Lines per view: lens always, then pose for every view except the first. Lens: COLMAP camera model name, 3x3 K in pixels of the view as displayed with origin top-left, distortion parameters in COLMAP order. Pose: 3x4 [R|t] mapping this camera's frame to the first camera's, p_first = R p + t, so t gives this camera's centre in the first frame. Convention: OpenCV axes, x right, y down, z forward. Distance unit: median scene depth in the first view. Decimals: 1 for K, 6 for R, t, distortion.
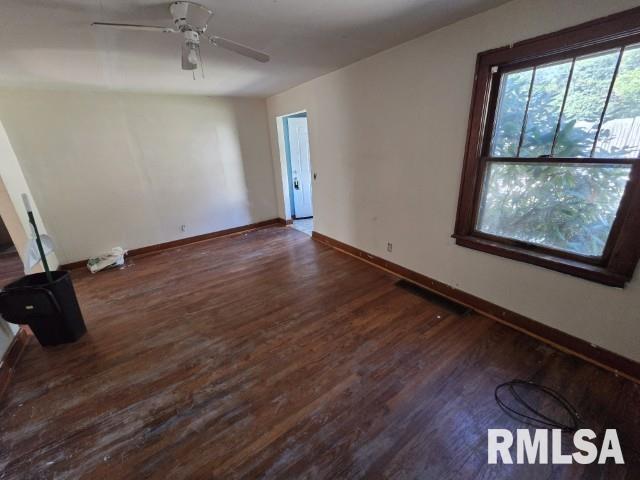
lens RADIAL K [[261.8, 0, 320.0], [0, 261.8, 240.0], [0, 0, 1]] dist [-0.001602, -0.000058]
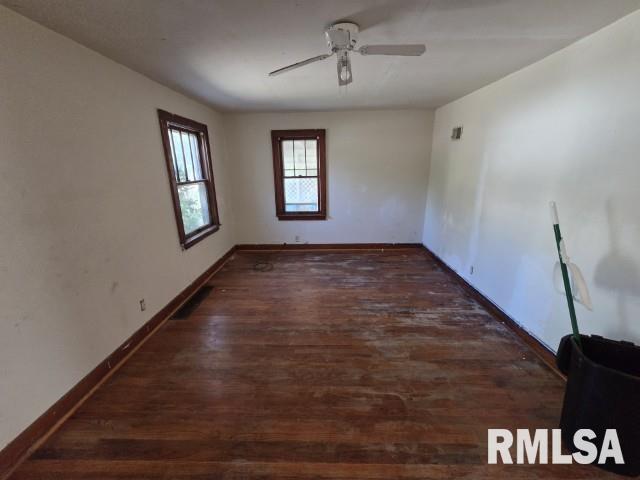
lens RADIAL K [[261.8, 0, 320.0], [0, 261.8, 240.0], [0, 0, 1]] dist [-0.001602, -0.000058]
pose [[-0.801974, -0.102200, 0.588552, -0.924830], [0.253550, 0.833863, 0.490290, -0.596263], [-0.540879, 0.542427, -0.642824, 1.773537]]
